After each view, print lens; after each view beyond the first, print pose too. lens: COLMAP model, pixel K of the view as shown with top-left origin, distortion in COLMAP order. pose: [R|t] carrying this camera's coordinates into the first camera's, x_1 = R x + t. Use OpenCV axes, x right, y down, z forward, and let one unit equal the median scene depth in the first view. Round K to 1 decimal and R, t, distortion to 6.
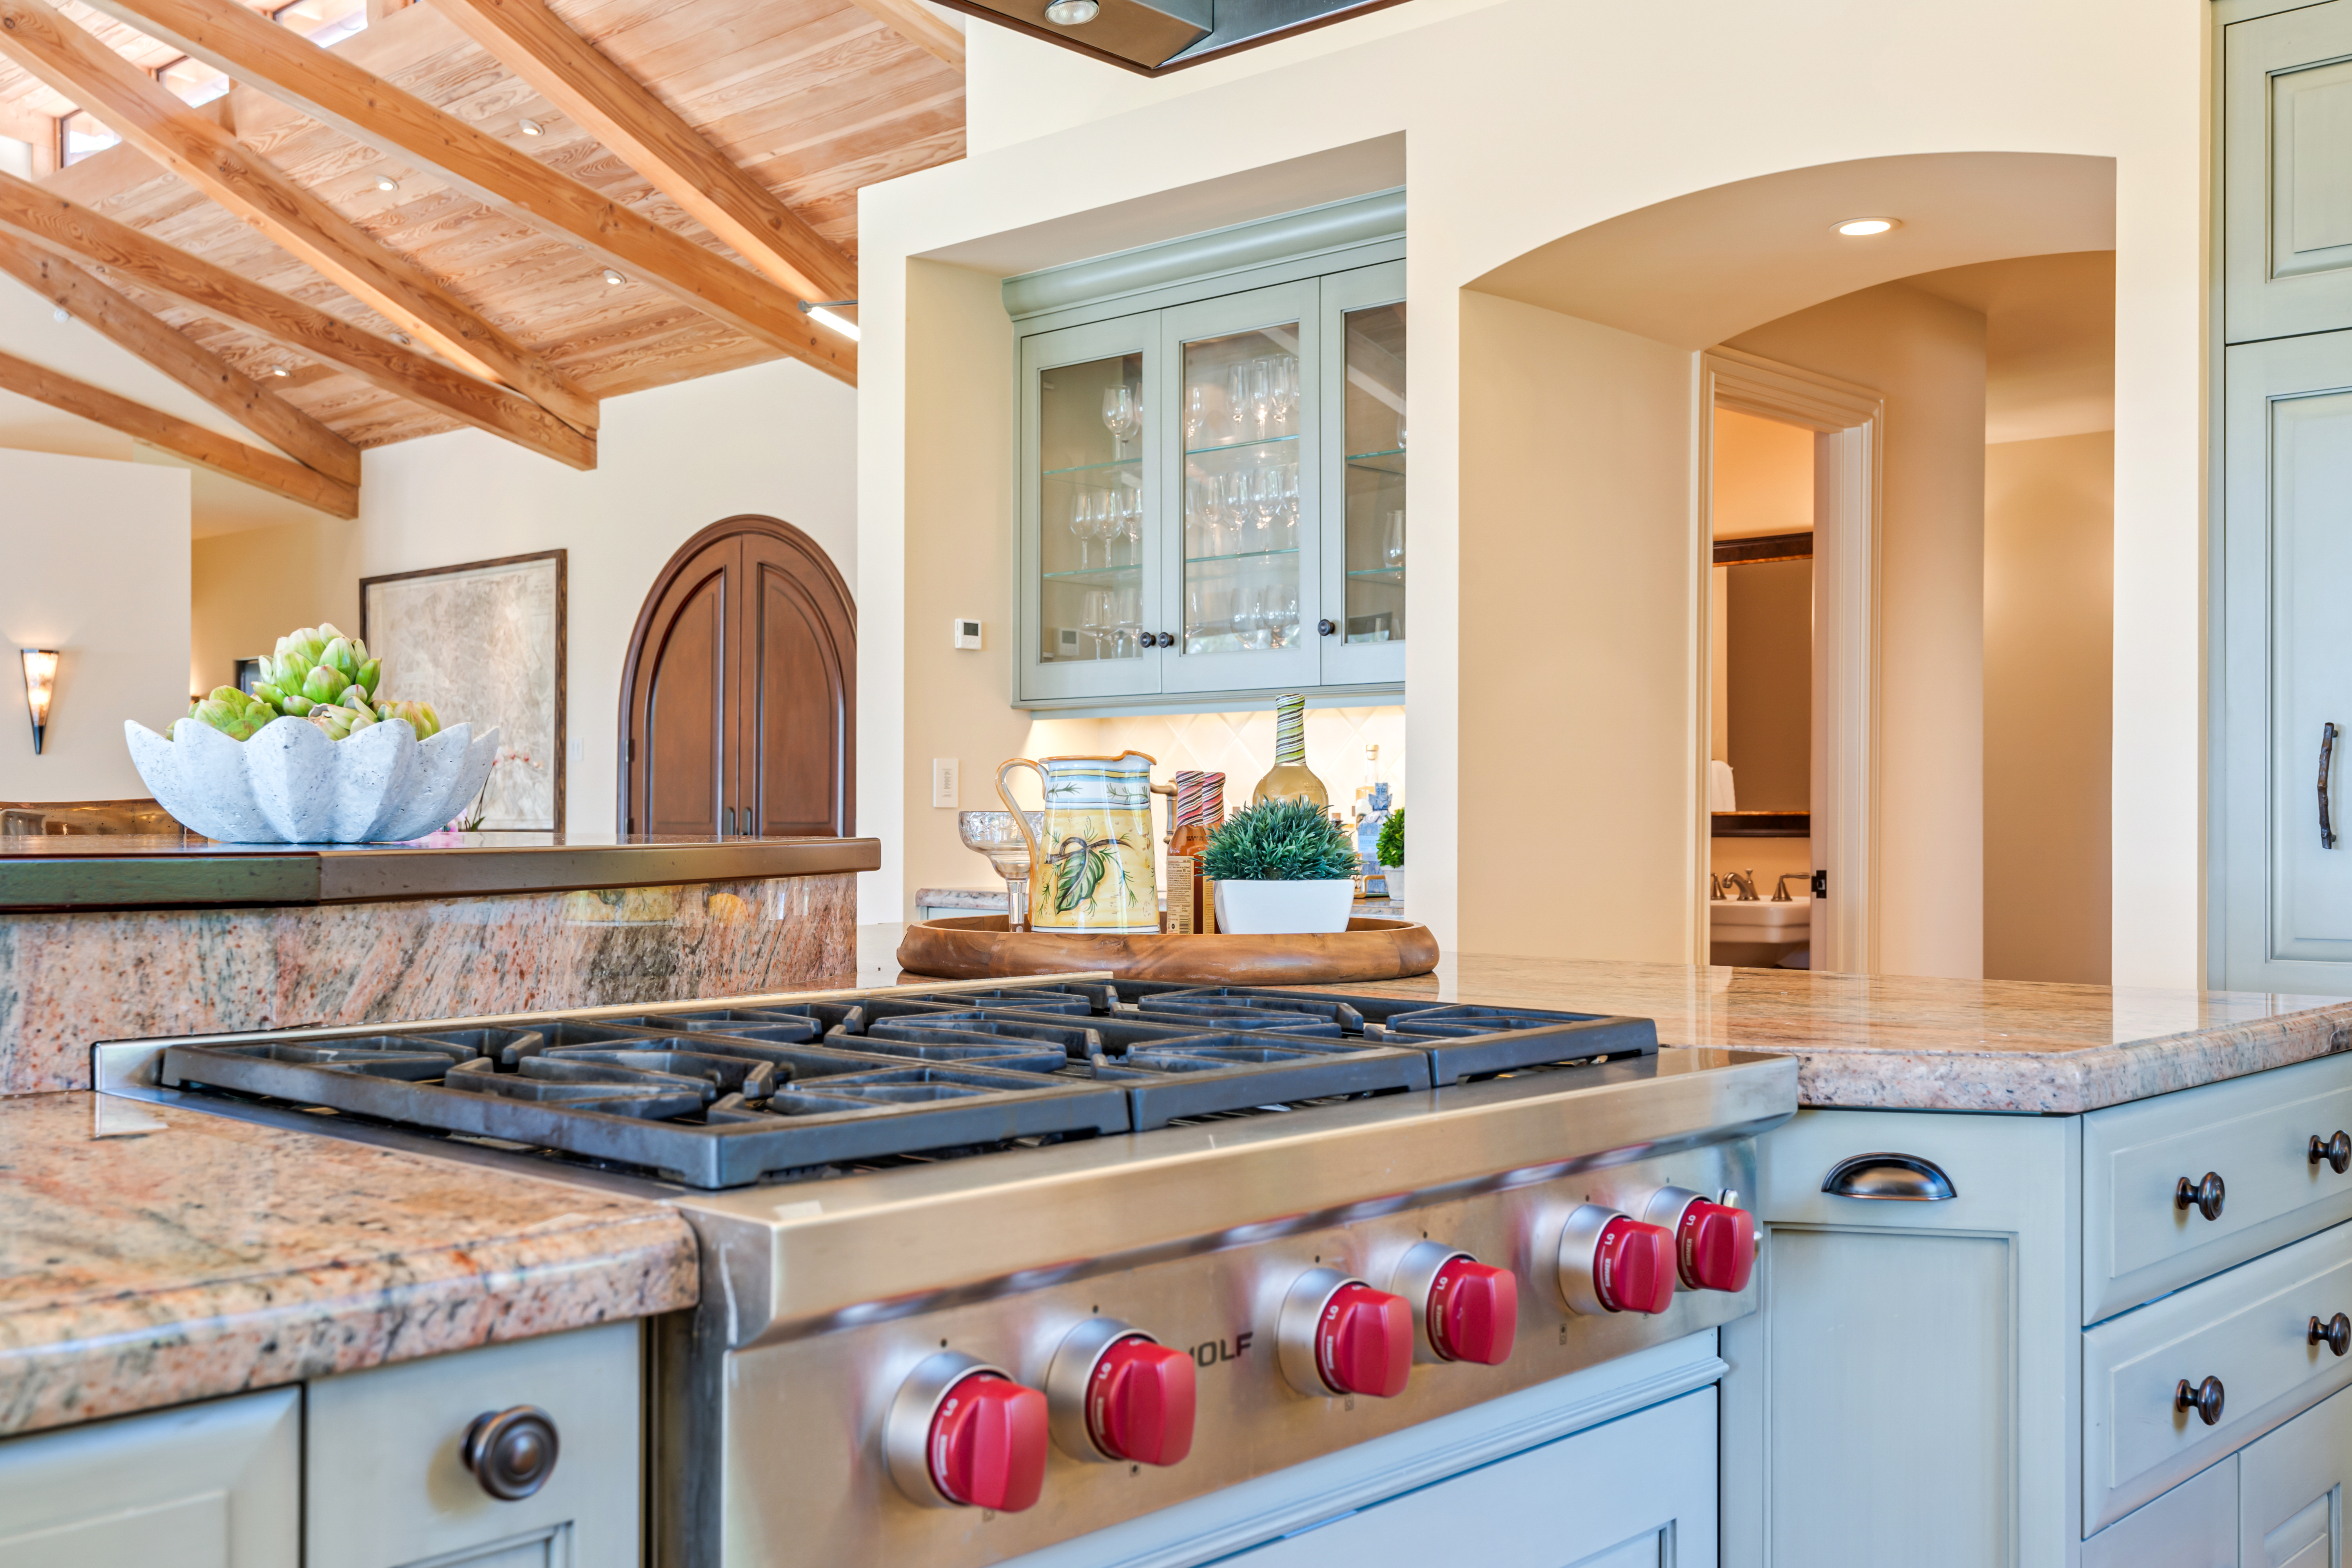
lens RADIAL K [[2297.3, 0, 1179.0], [0, 2297.3, 789.0], [0, 0, 1]] dist [0.016059, 0.000000]
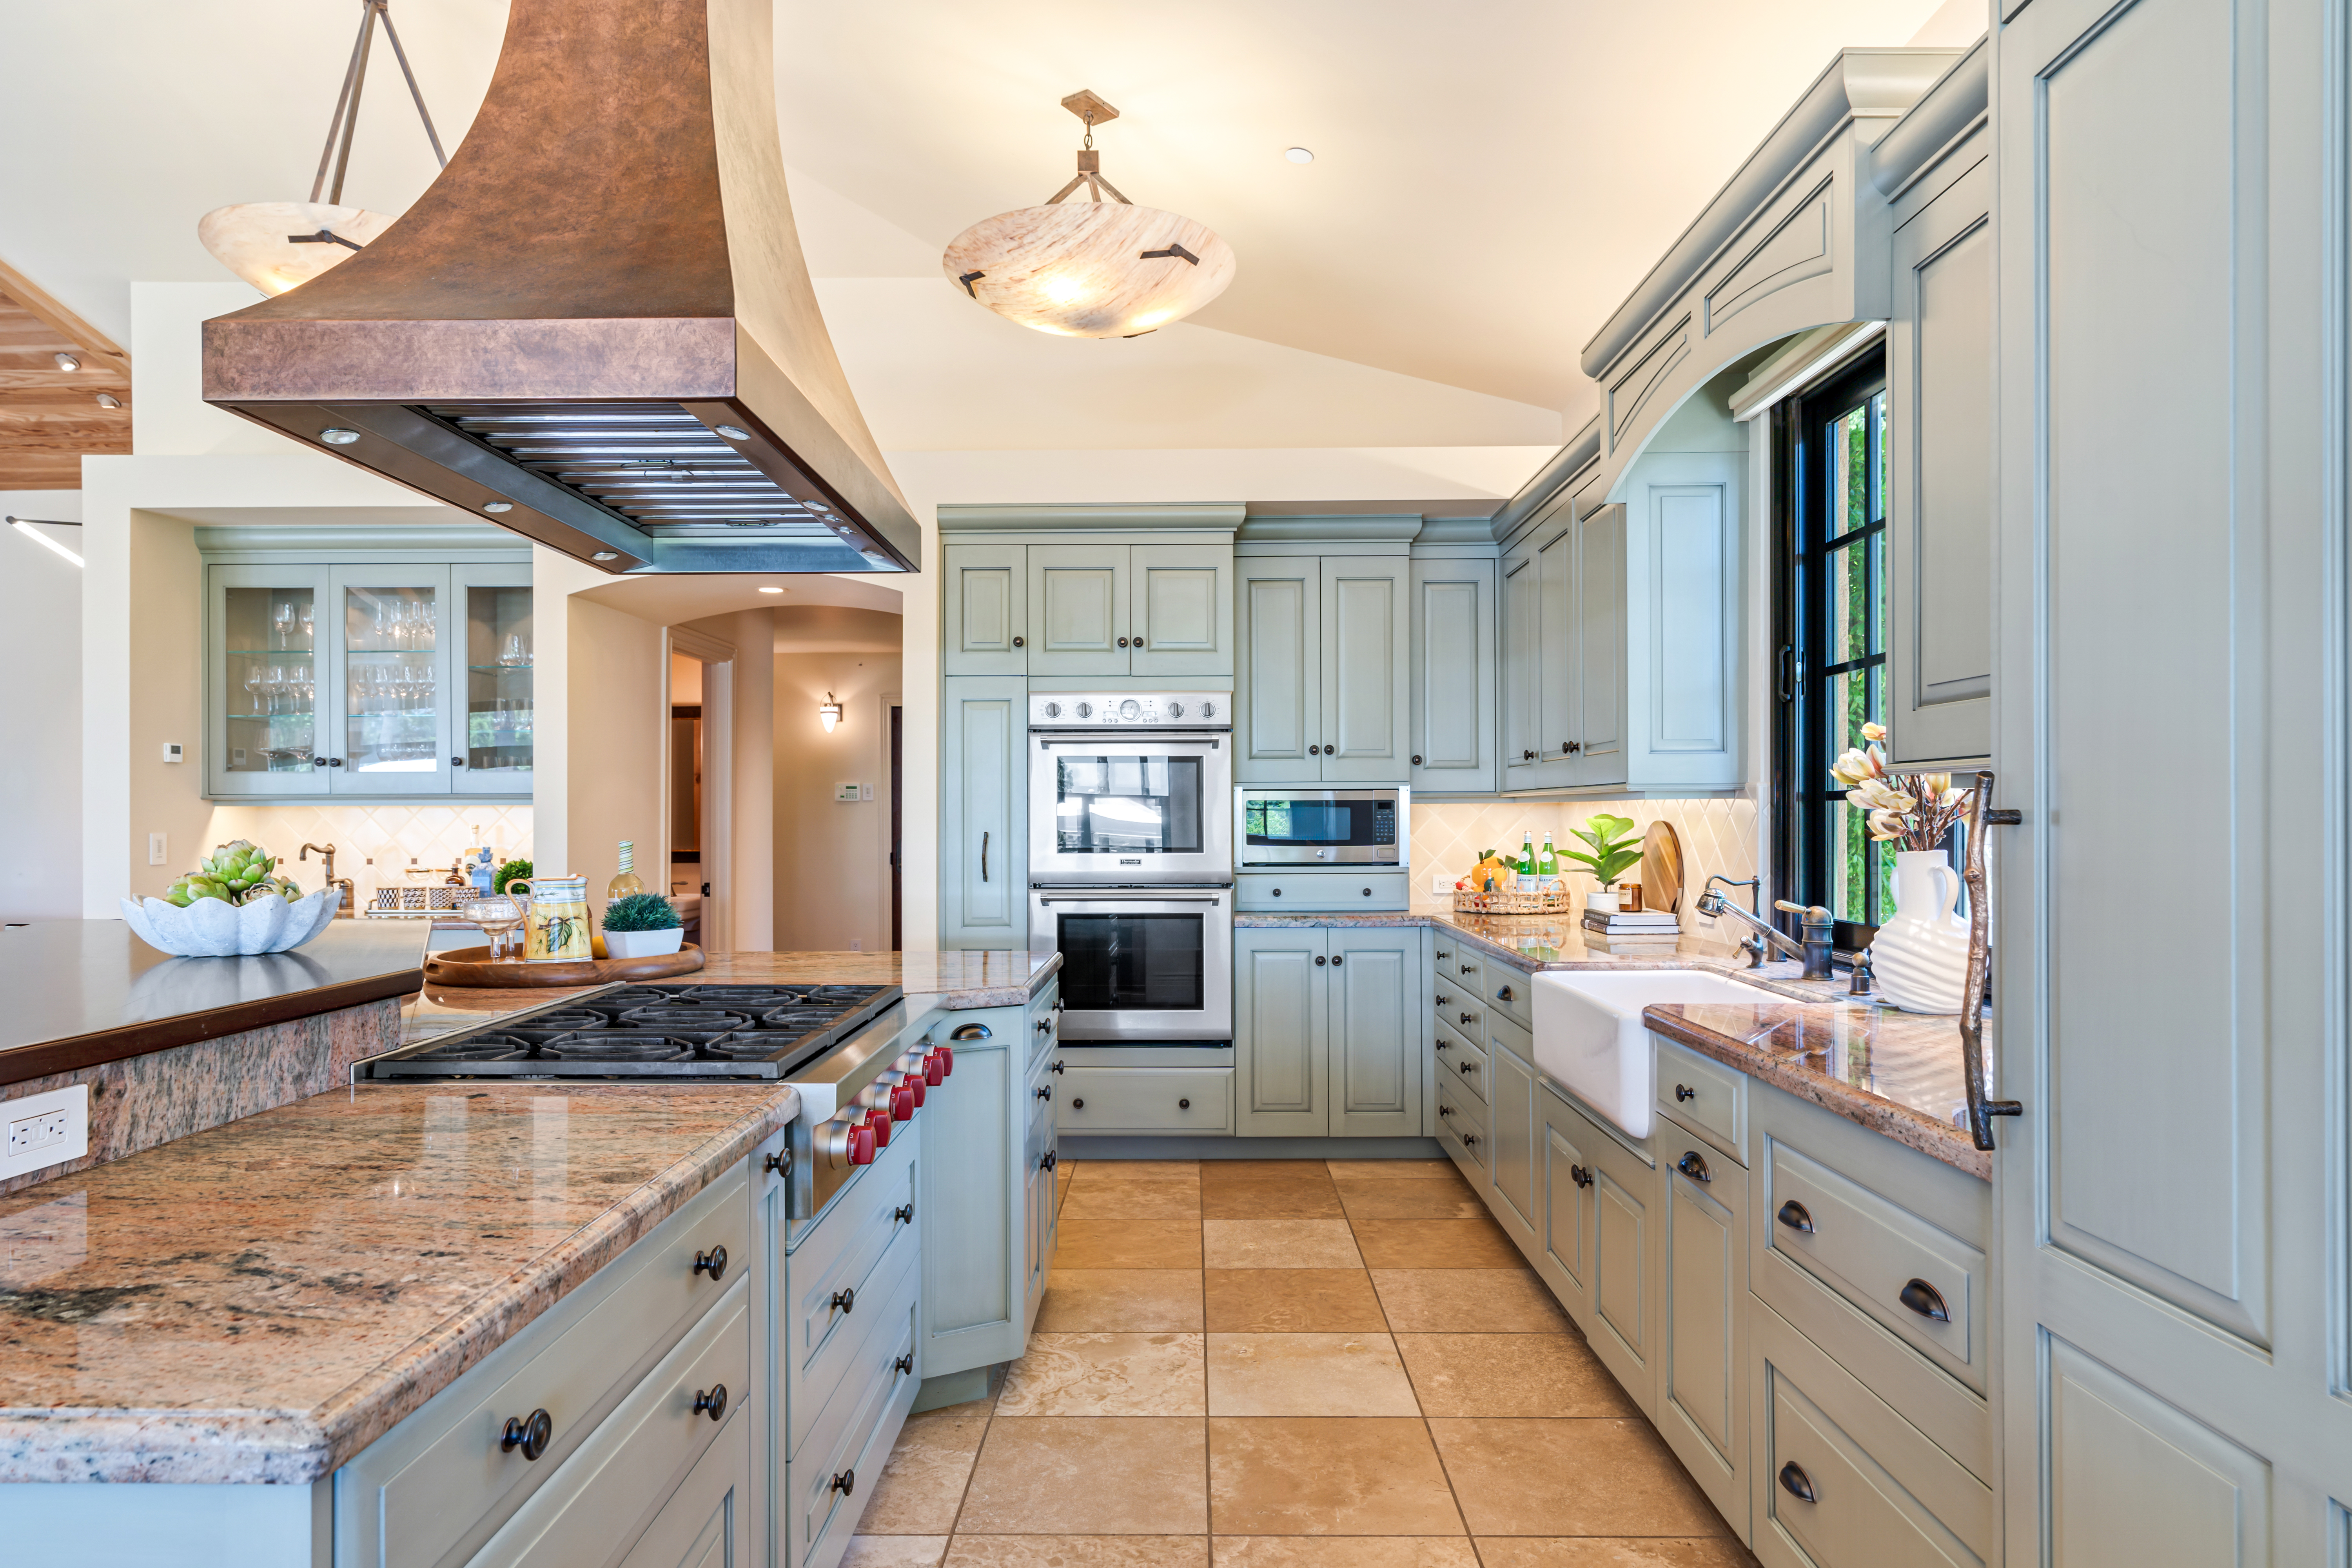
lens RADIAL K [[1324.7, 0, 1176.5], [0, 1324.7, 805.7], [0, 0, 1]] dist [0.002381, 0.000608]
pose [[0.742387, 0.000279, 0.669972, -0.185752], [-0.004828, 0.999976, 0.004934, -0.038237], [-0.669954, -0.006897, 0.742370, -0.126703]]
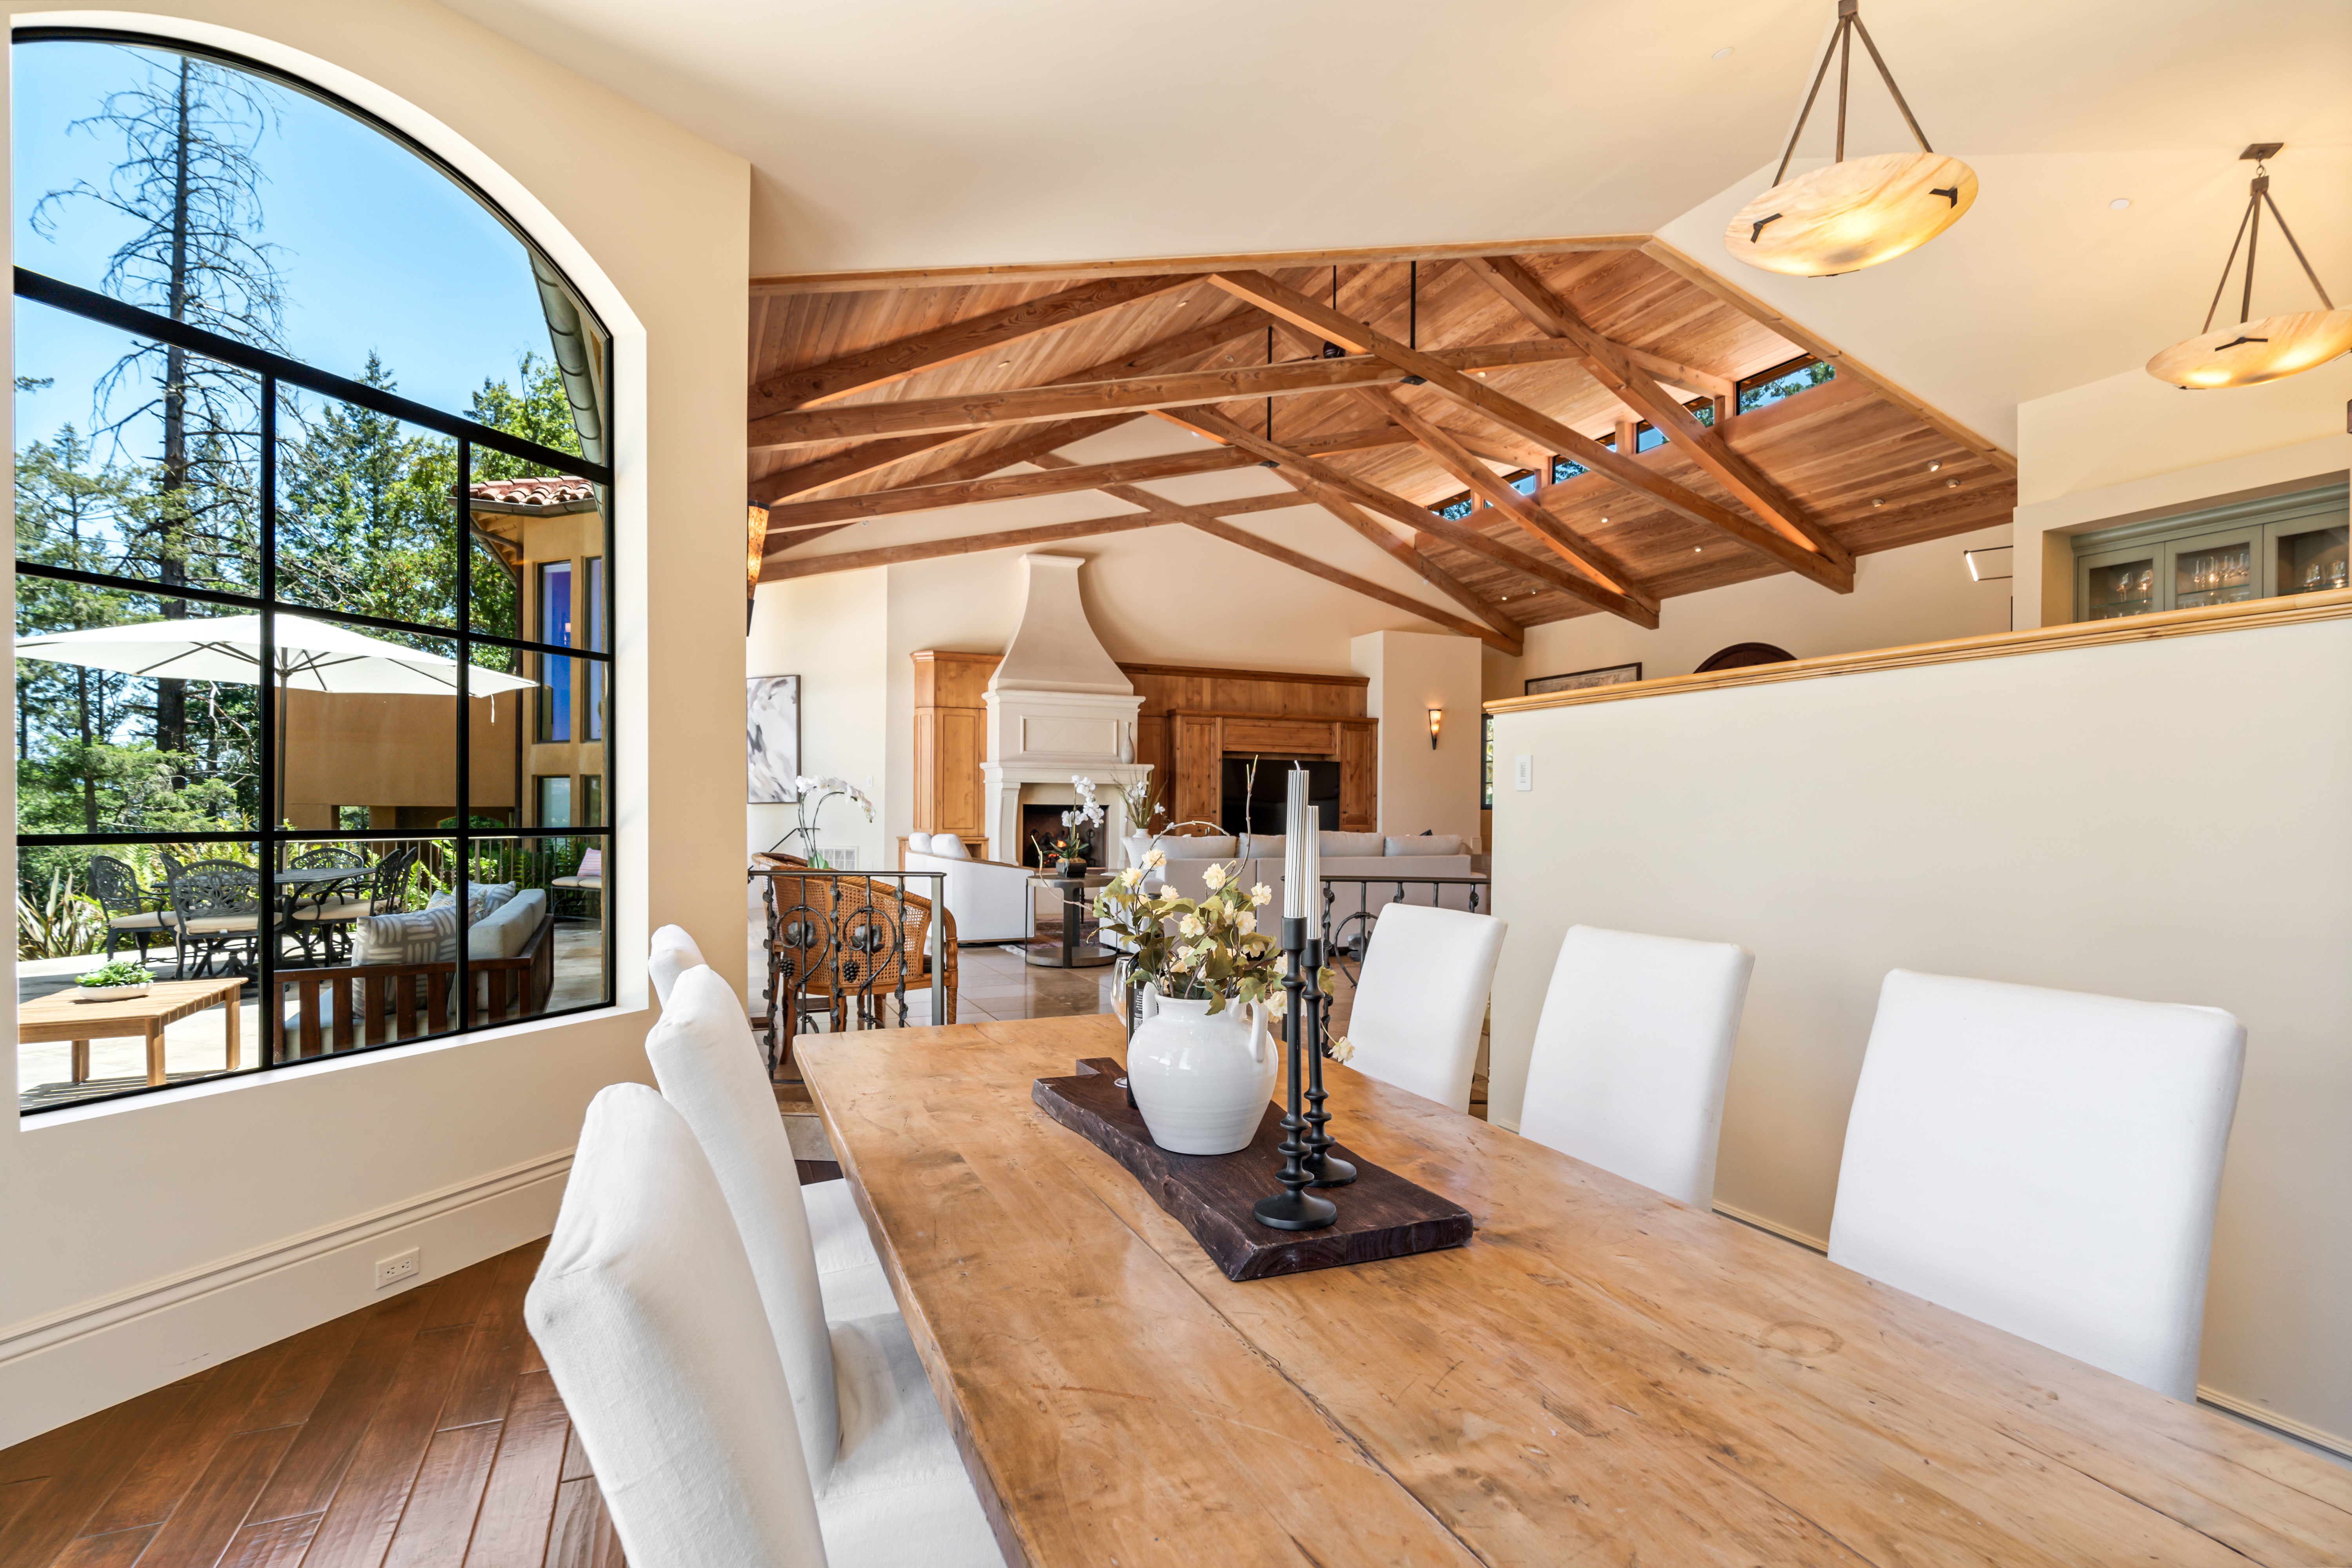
lens RADIAL K [[1149.2, 0, 1162.2], [0, 1149.2, 824.0], [0, 0, 1]] dist [-0.000325, -0.000029]
pose [[0.914194, 0.009669, -0.405161, -0.501367], [-0.001566, 0.999792, 0.020325, 0.089739], [0.405274, -0.017947, 0.914019, -0.670268]]
